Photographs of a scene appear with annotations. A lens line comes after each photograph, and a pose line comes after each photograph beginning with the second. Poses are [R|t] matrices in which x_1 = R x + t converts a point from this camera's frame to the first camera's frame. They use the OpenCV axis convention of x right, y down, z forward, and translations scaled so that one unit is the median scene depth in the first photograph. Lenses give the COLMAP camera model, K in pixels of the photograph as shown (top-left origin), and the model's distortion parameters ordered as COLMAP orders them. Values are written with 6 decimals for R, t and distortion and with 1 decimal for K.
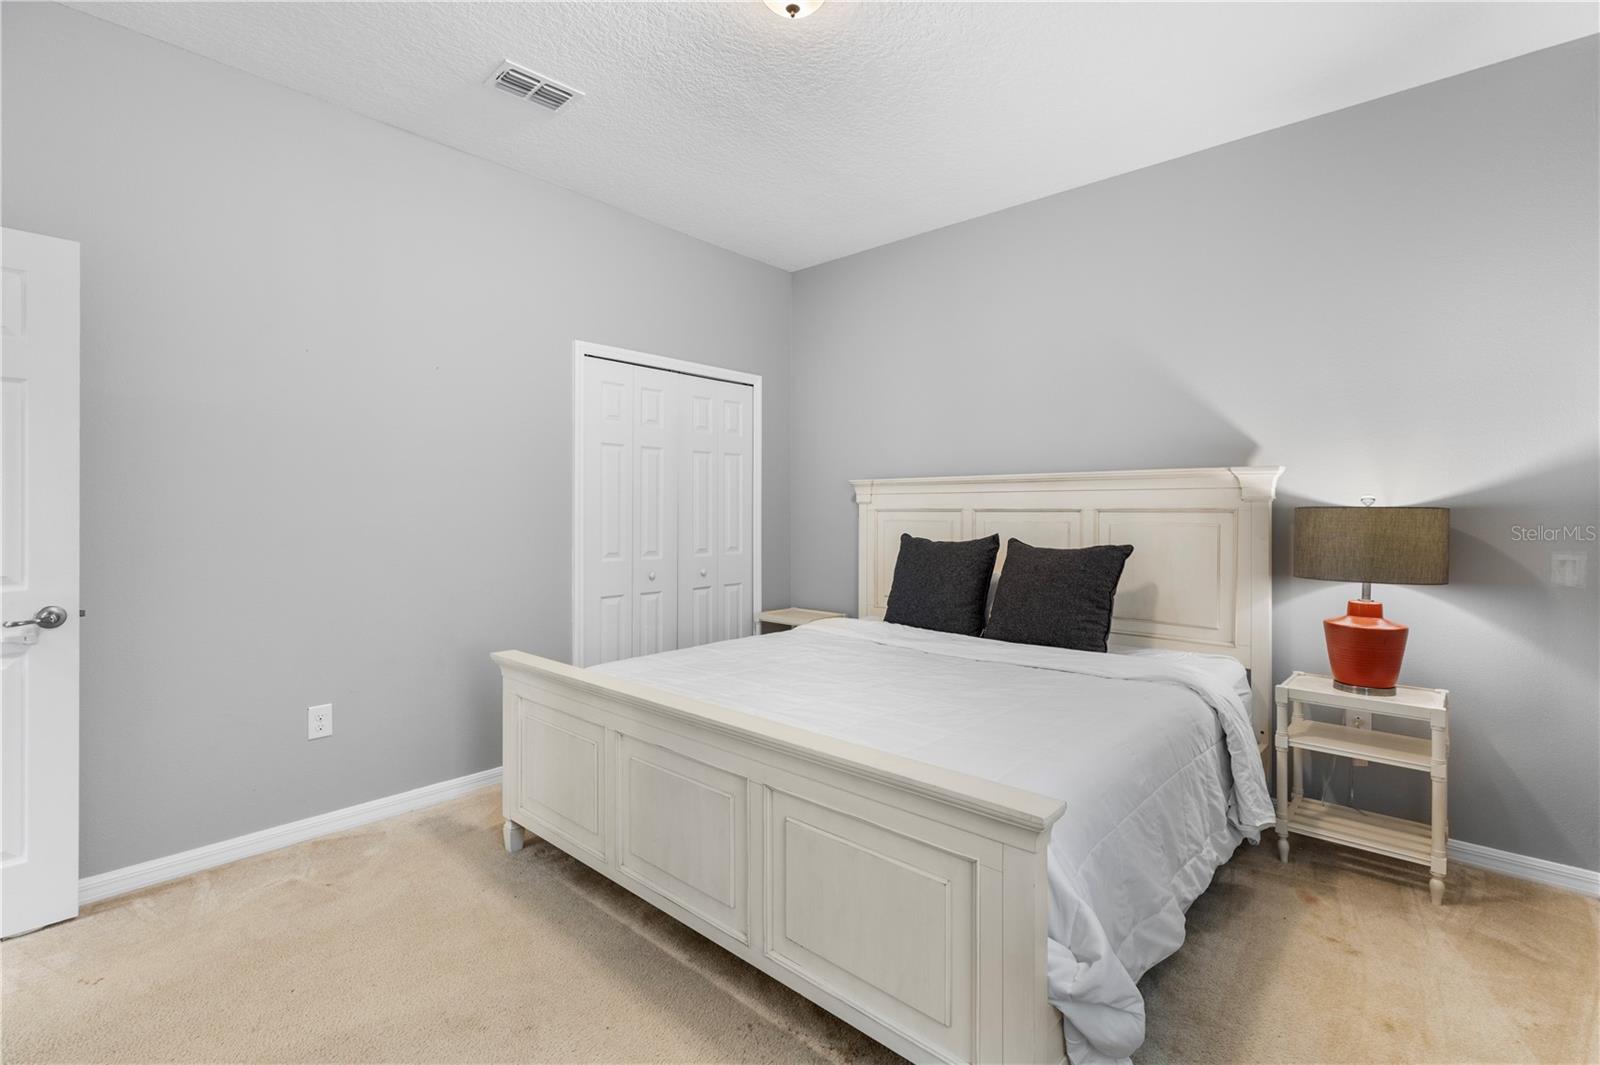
lens RADIAL K [[719.1, 0, 791.4], [0, 719.1, 521.1], [0, 0, 1]] dist [0.001878, -0.000048]
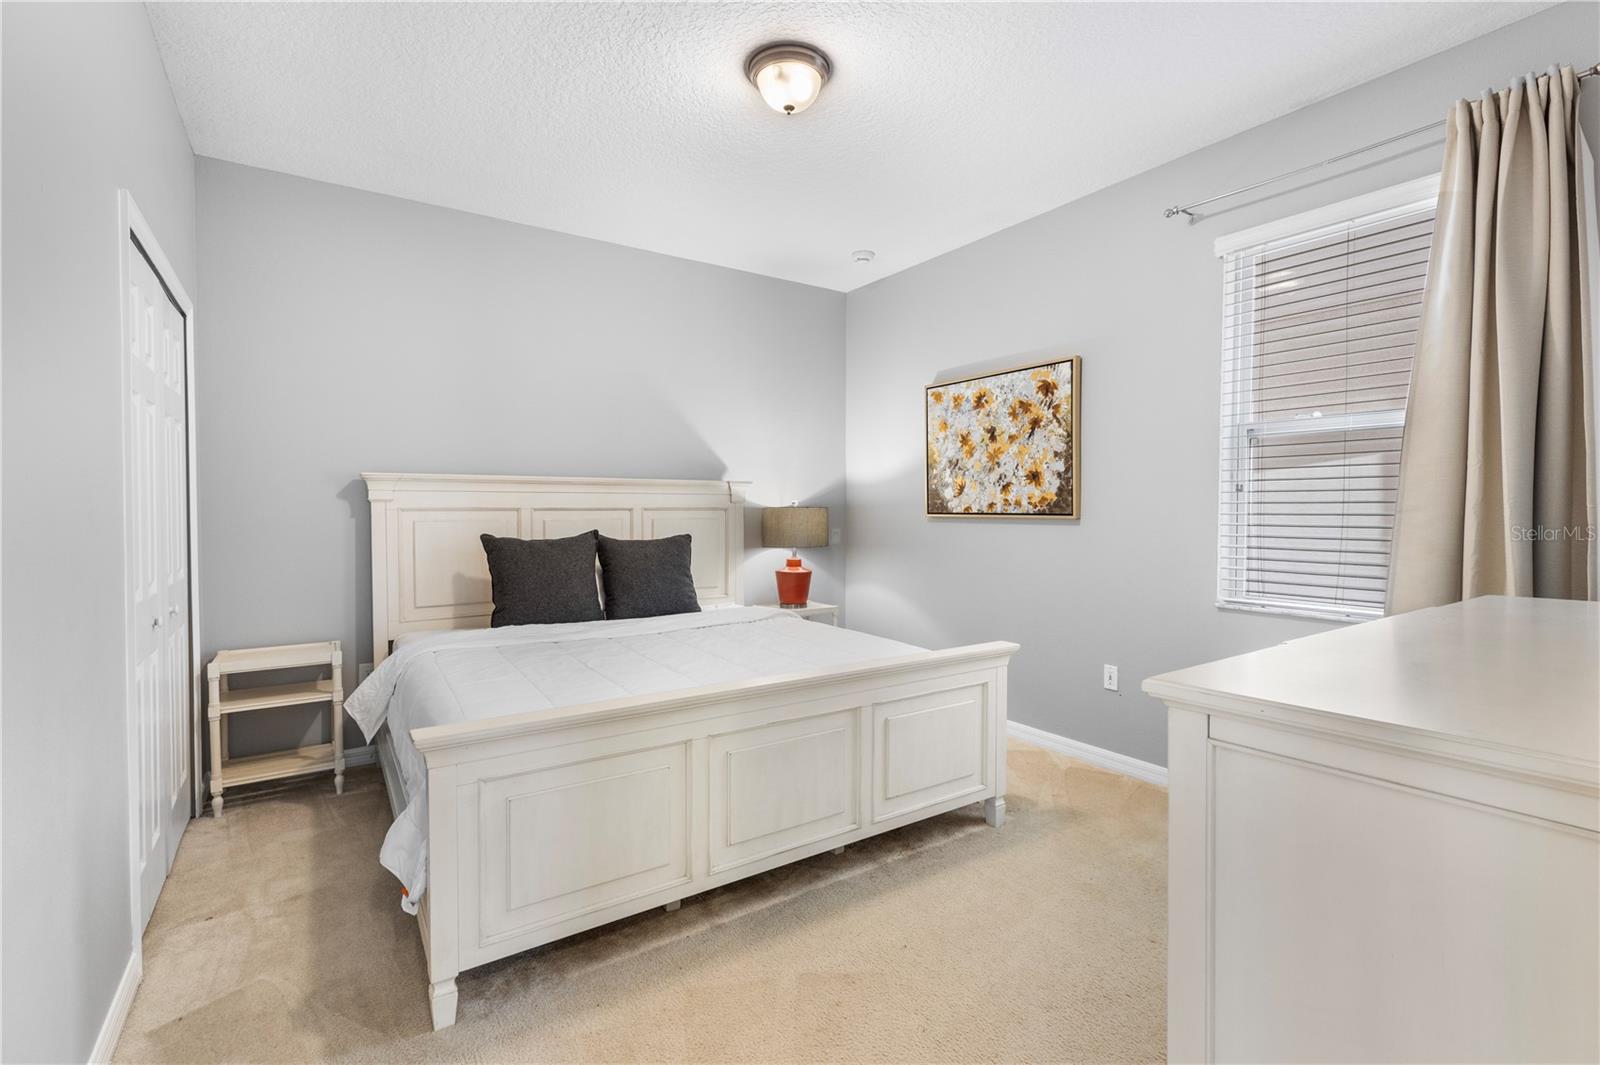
lens RADIAL K [[719.1, 0, 791.4], [0, 719.1, 521.1], [0, 0, 1]] dist [0.001878, -0.000048]
pose [[0.248921, -0.018540, 0.968346, -0.856056], [0.015031, 0.999770, 0.015278, -0.010247], [-0.968407, 0.010752, 0.249143, 0.472878]]
